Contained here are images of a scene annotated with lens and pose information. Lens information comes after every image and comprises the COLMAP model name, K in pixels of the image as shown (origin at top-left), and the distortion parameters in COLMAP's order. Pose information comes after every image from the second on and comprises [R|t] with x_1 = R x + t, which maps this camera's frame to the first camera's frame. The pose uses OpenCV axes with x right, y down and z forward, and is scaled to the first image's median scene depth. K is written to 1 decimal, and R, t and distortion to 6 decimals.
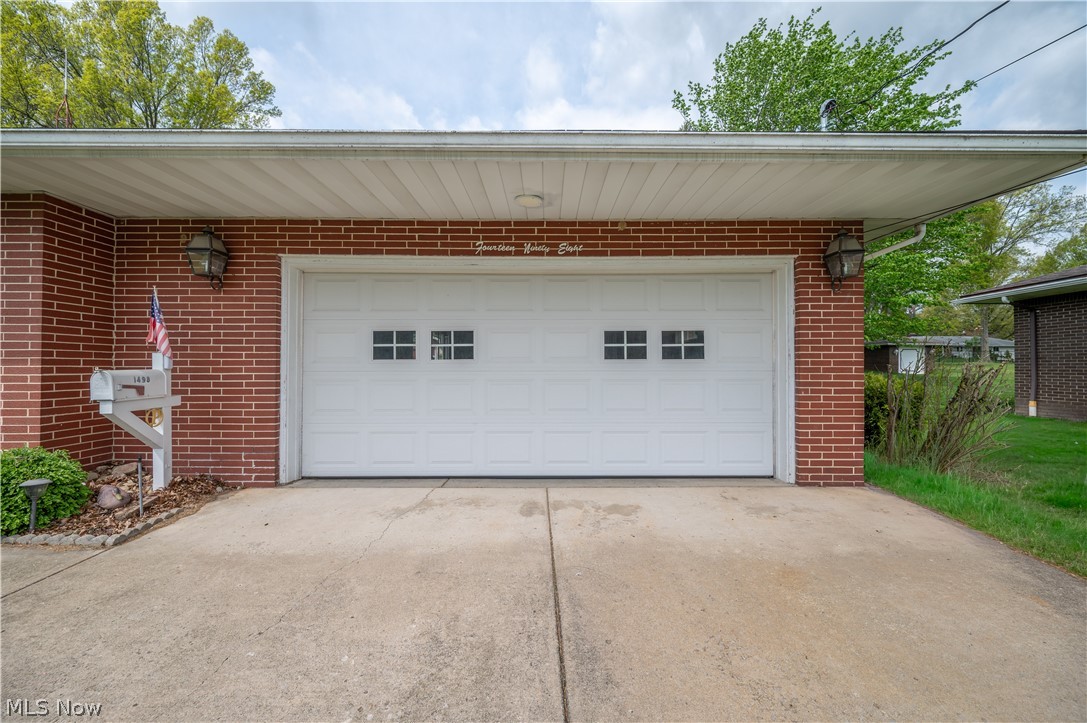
lens RADIAL K [[429.4, 0, 548.2], [0, 429.4, 364.5], [0, 0, 1]] dist [-0.001370, -0.000675]
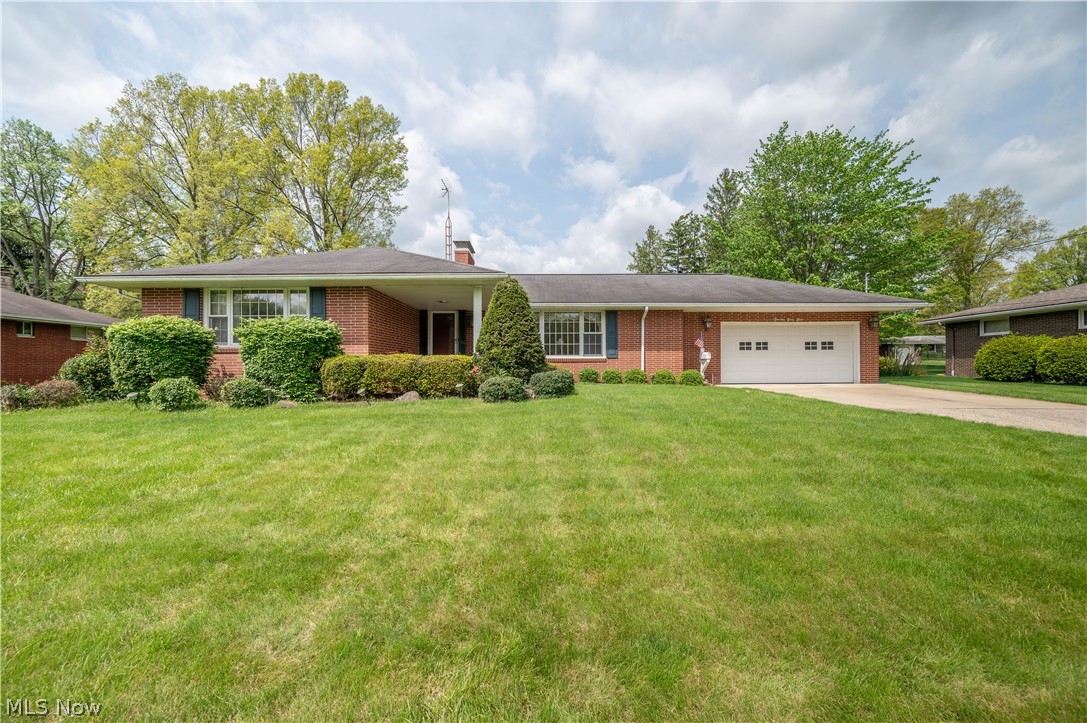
lens RADIAL K [[429.4, 0, 538.5], [0, 429.4, 357.9], [0, 0, 1]] dist [-0.001370, -0.000675]
pose [[0.999895, -0.005855, -0.013218, -2.026493], [0.005602, 0.999802, -0.019111, 0.110725], [0.013328, 0.019035, 0.999730, -2.575086]]
